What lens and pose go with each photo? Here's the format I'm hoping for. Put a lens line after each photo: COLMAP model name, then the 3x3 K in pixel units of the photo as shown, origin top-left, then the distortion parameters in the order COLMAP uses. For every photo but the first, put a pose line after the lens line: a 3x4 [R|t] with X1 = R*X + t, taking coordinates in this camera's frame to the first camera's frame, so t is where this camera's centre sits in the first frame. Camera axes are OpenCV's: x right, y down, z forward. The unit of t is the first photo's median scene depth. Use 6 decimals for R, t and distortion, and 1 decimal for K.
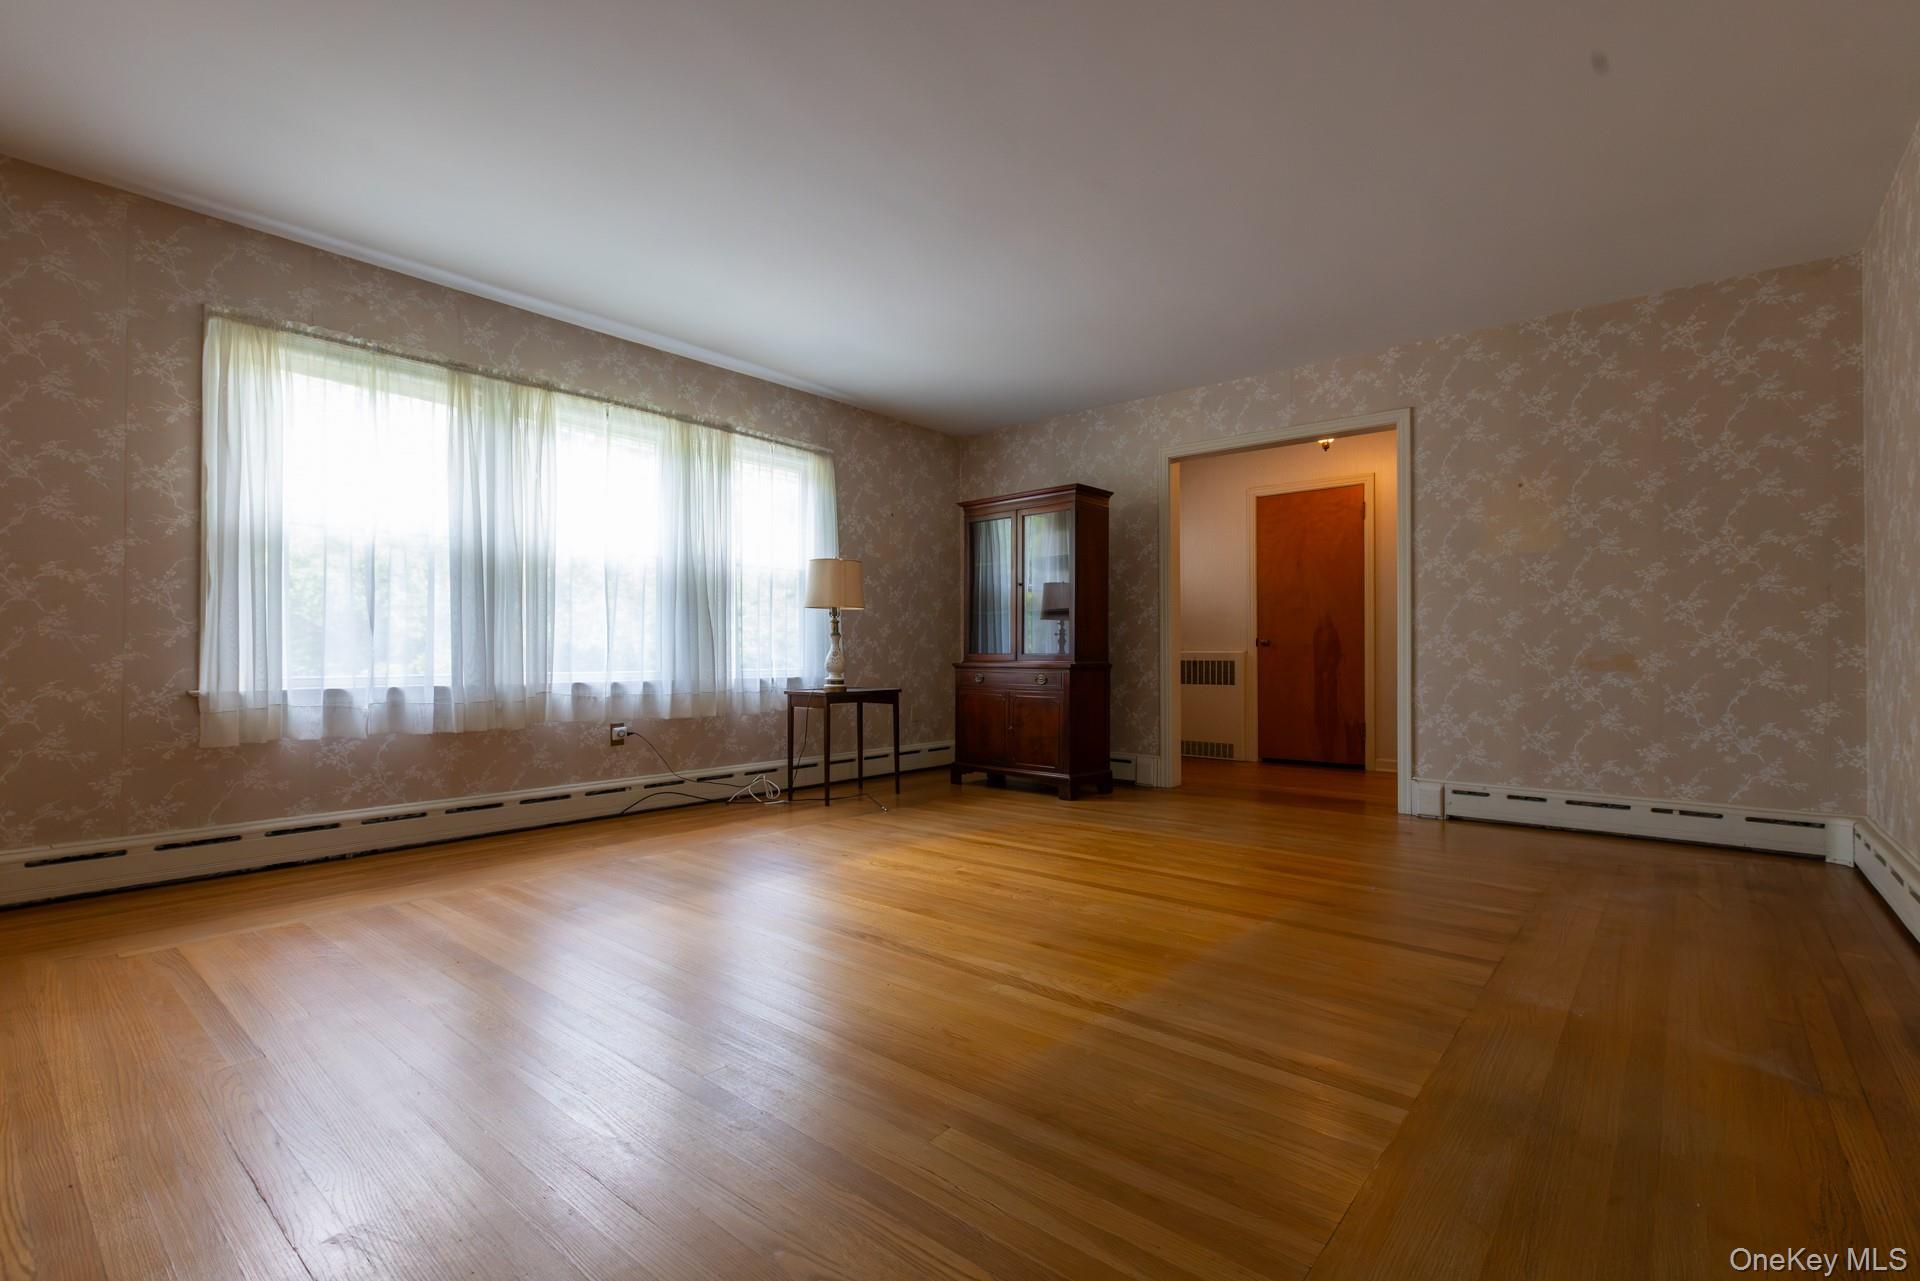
lens RADIAL K [[875.1, 0, 960.0], [0, 875.1, 640.5], [0, 0, 1]] dist [-0.000766, -0.000122]
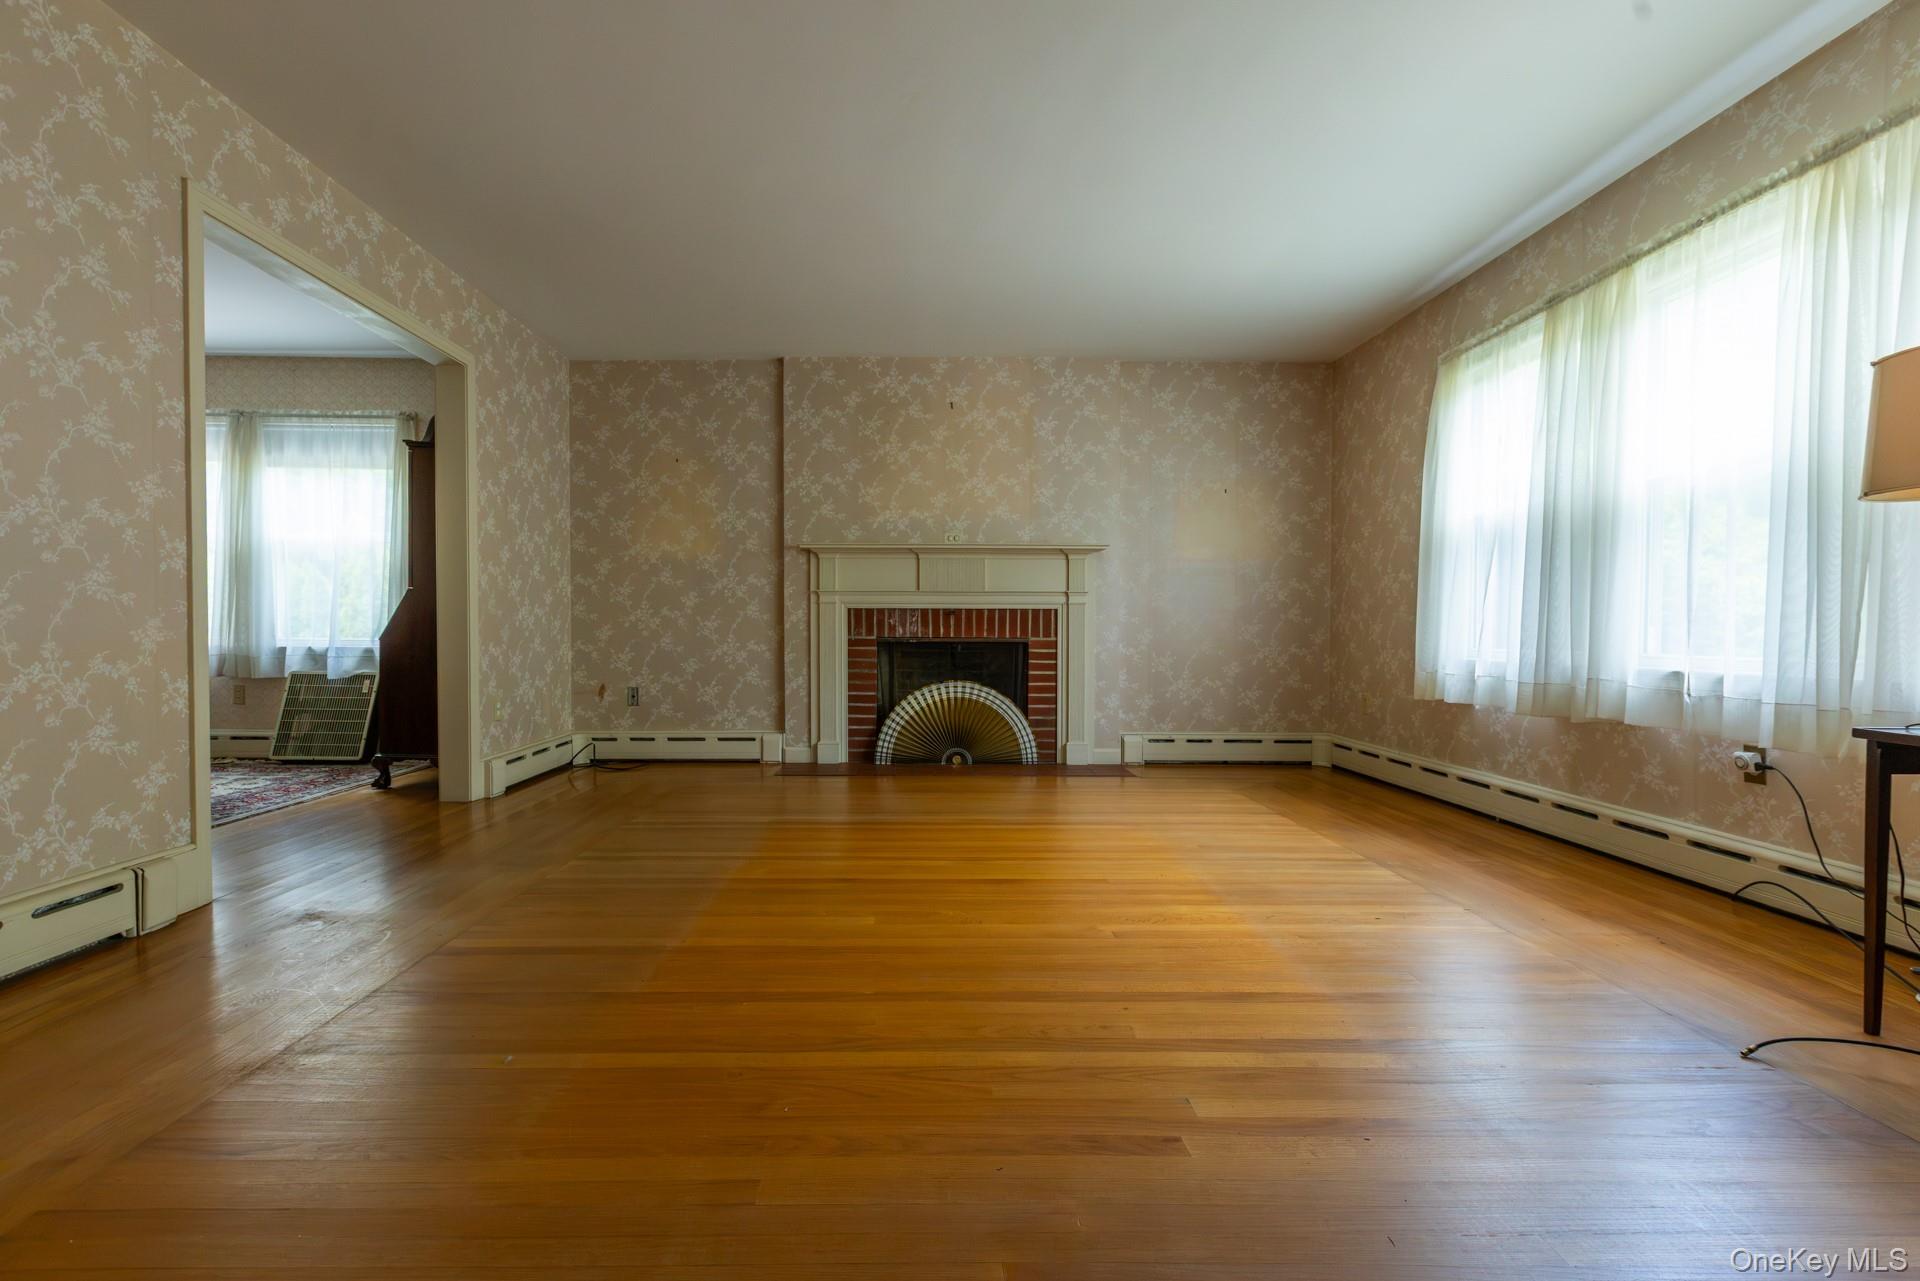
lens RADIAL K [[857.4, 0, 960.0], [0, 857.4, 640.5], [0, 0, 1]] dist [-0.000123, -0.000071]
pose [[-0.722331, 0.007252, -0.691509, 0.419981], [0.009839, 0.999952, 0.000210, 0.019441], [0.691477, -0.006652, -0.722368, 1.116650]]
